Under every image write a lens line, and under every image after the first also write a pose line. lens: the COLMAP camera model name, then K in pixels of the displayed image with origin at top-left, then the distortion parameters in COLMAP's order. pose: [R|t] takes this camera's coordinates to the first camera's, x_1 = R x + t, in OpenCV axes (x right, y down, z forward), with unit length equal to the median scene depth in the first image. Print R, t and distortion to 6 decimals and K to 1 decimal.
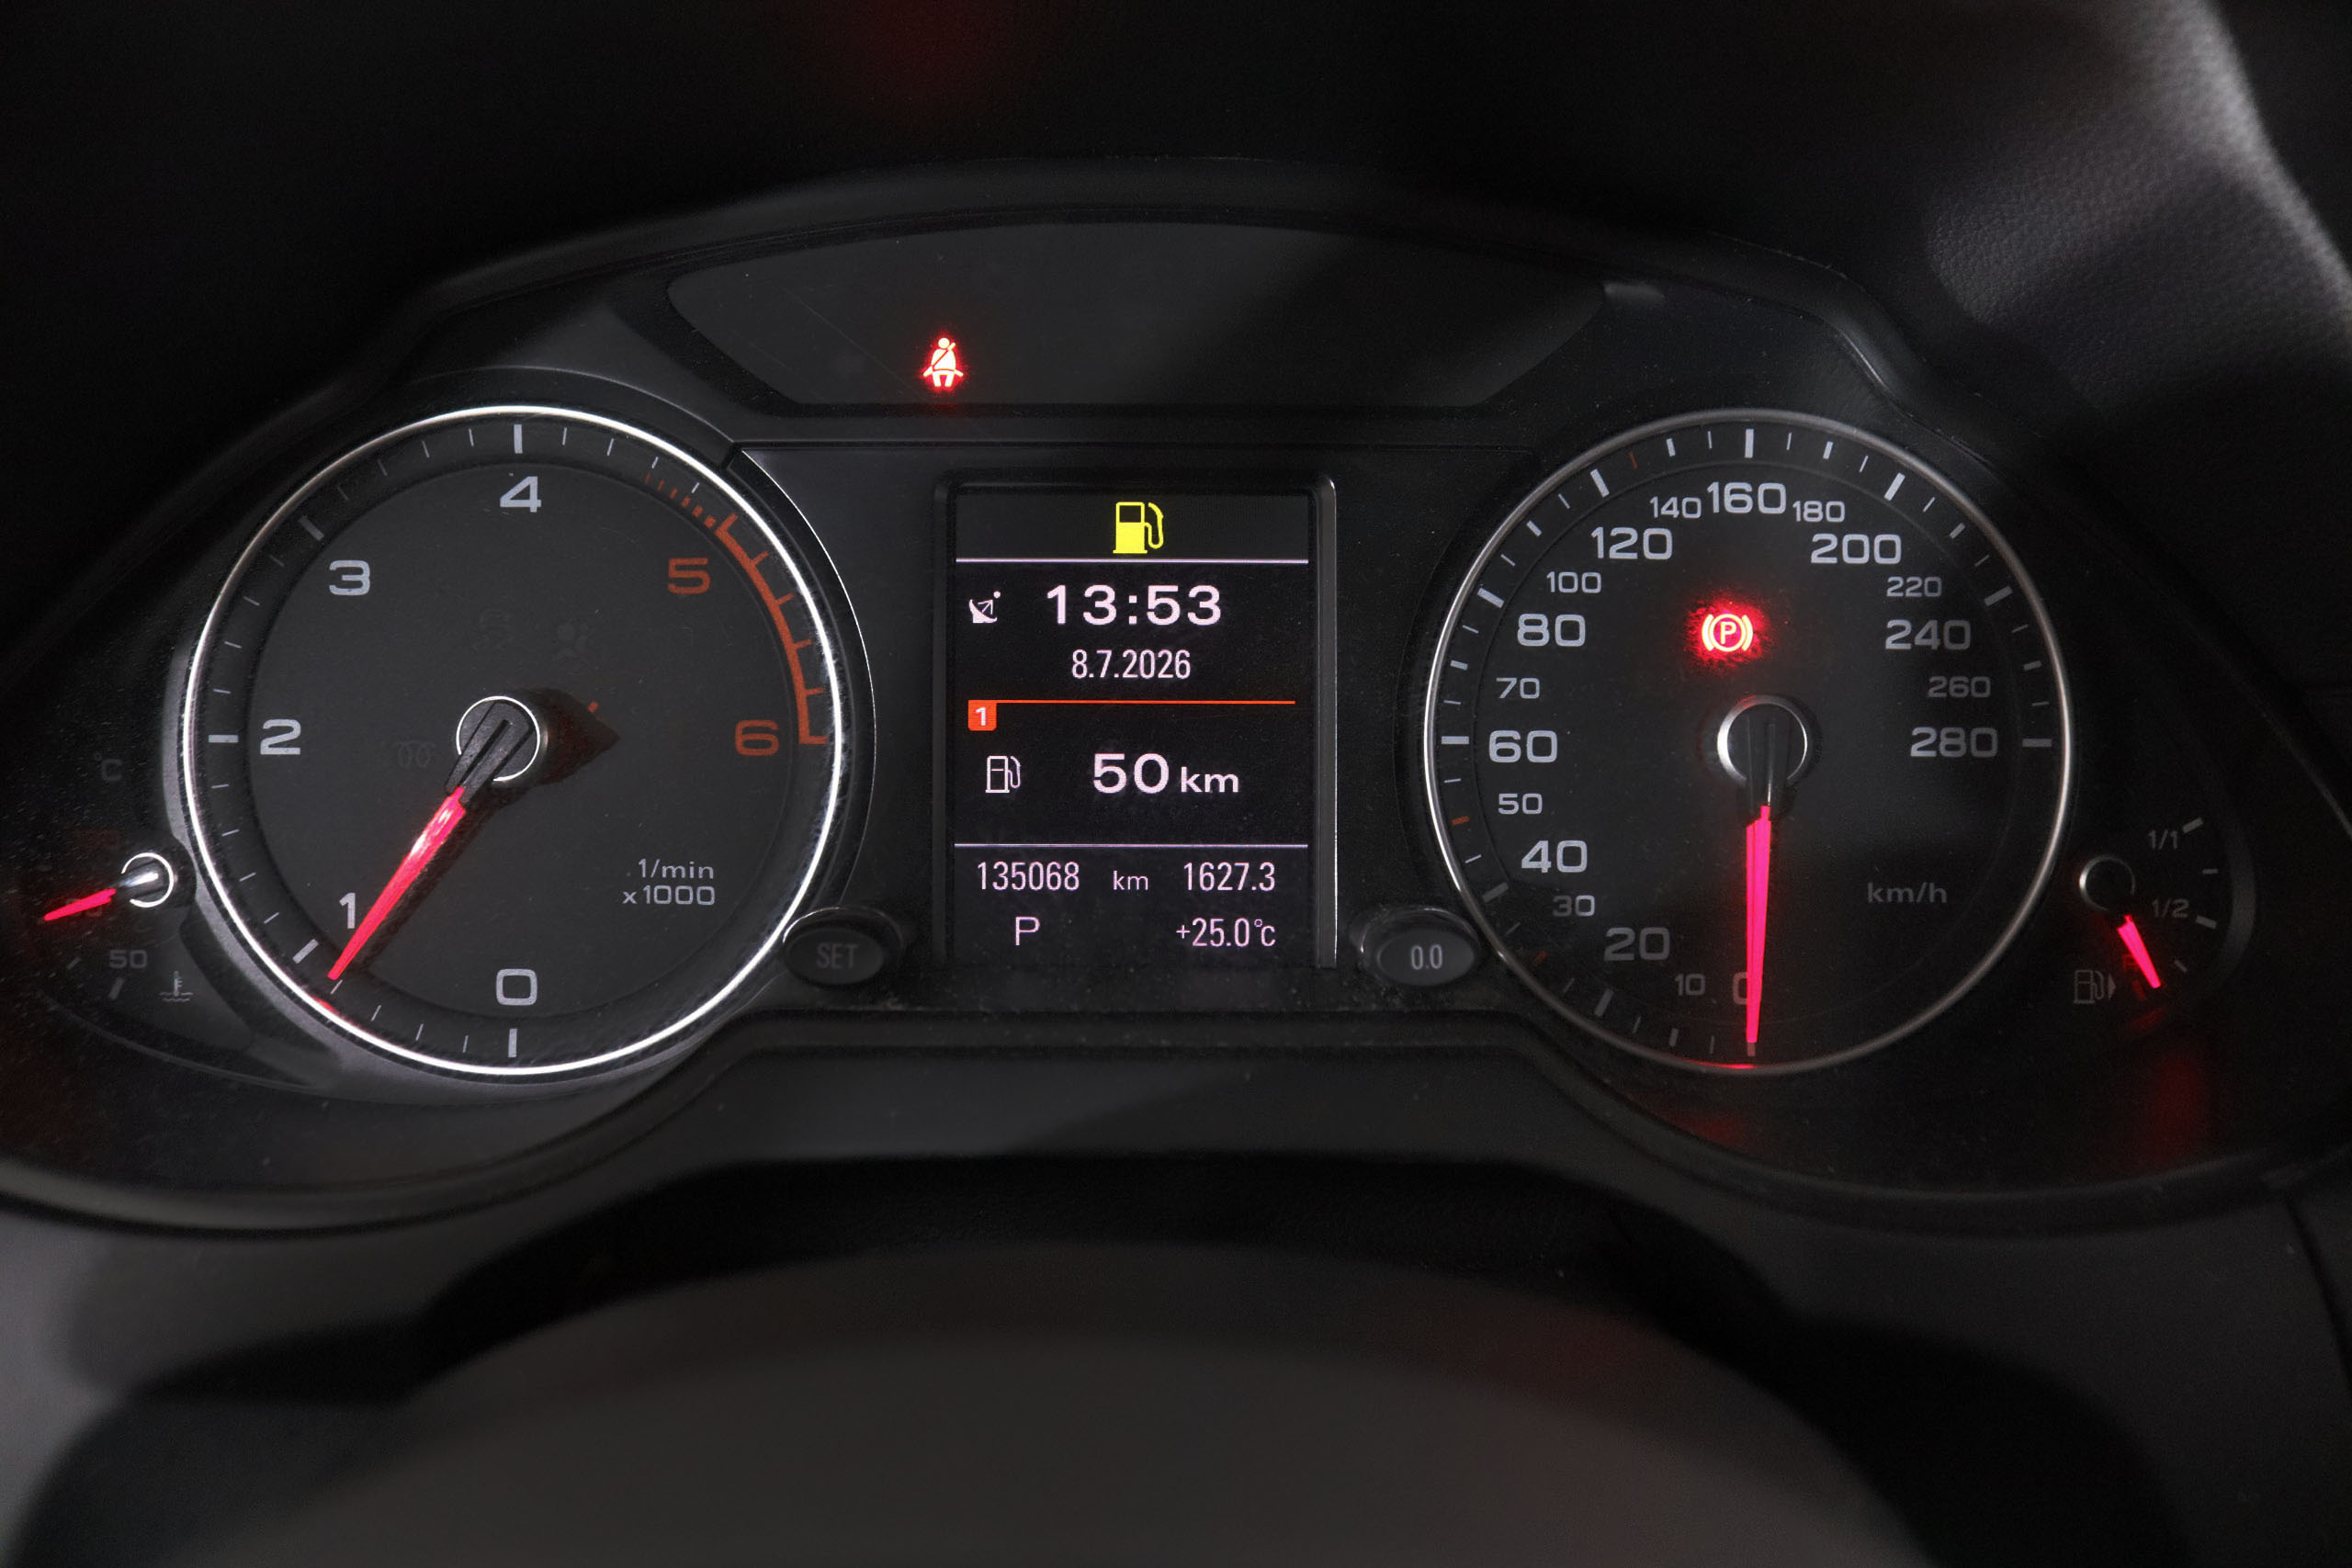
lens RADIAL K [[1906.2, 0, 1176.0], [0, 1906.2, 789.2], [0, 0, 1]] dist [-0.158314, 0.097565]
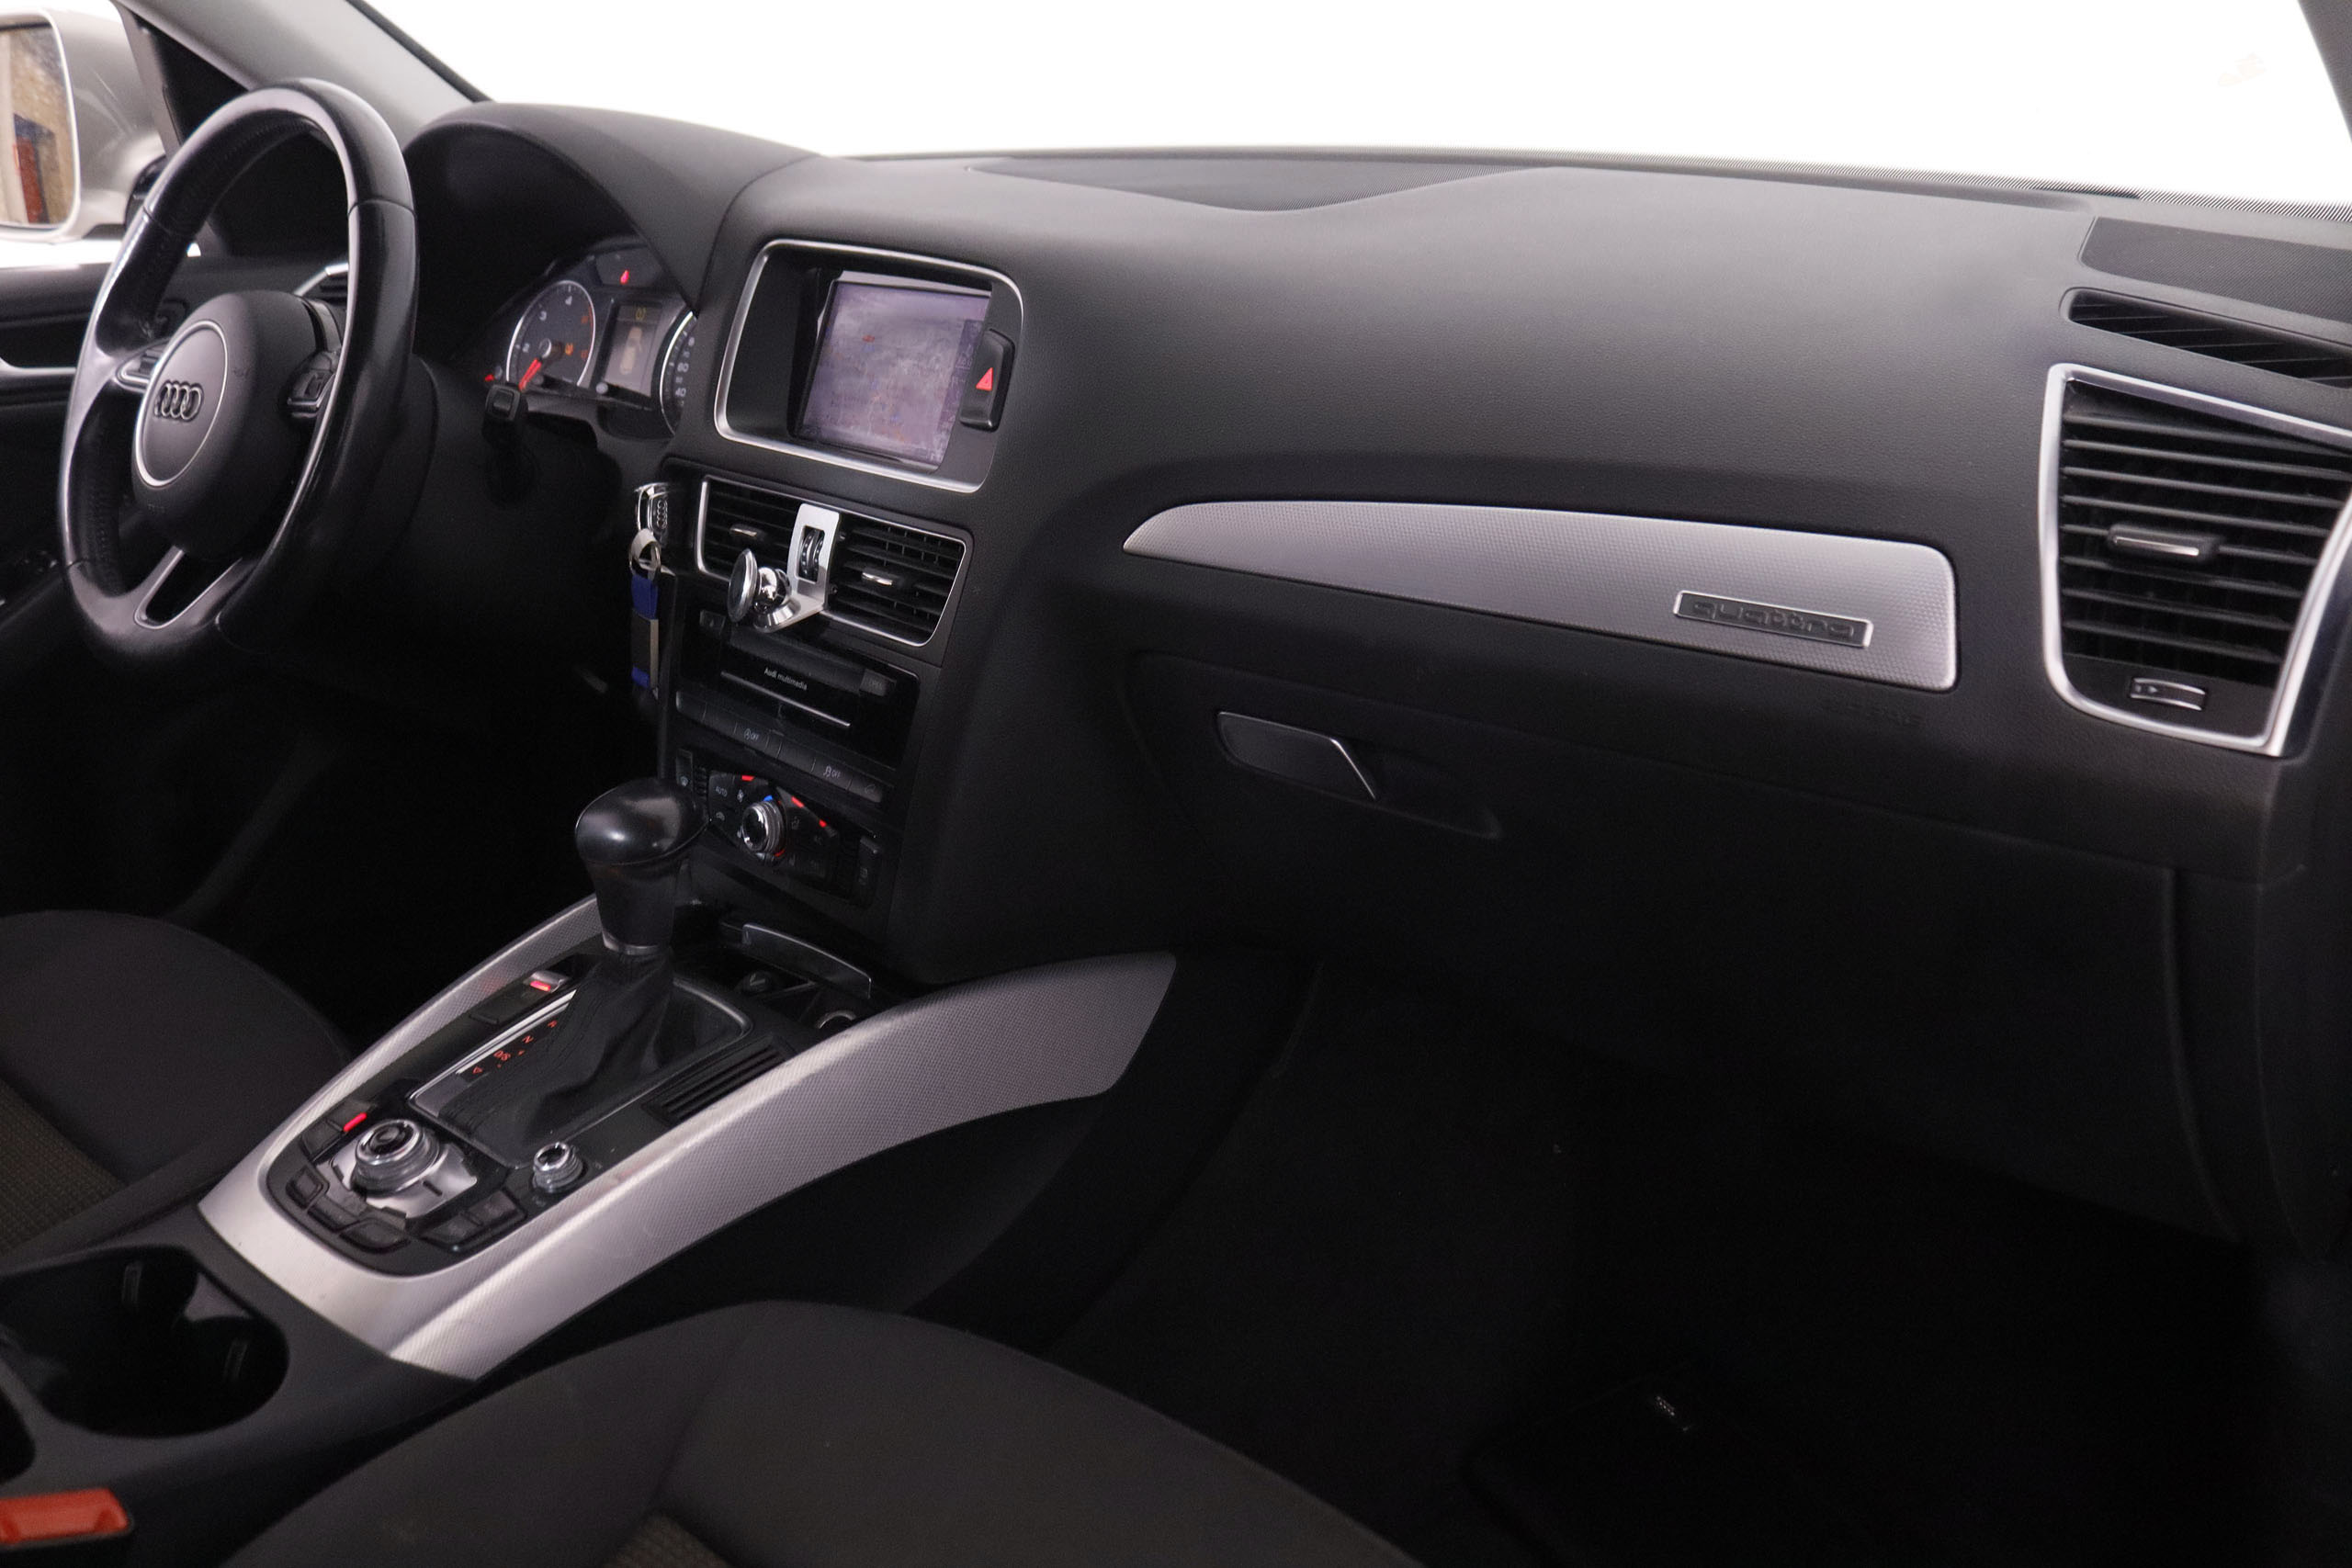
lens RADIAL K [[1906.2, 0, 1194.8], [0, 1906.2, 767.1], [0, 0, 1]] dist [-0.158314, 0.097565]
pose [[0.771280, 0.205094, -0.602548, 3.935578], [-0.210958, 0.975526, 0.062015, 0.364891], [0.600520, 0.079282, 0.795670, -1.687588]]
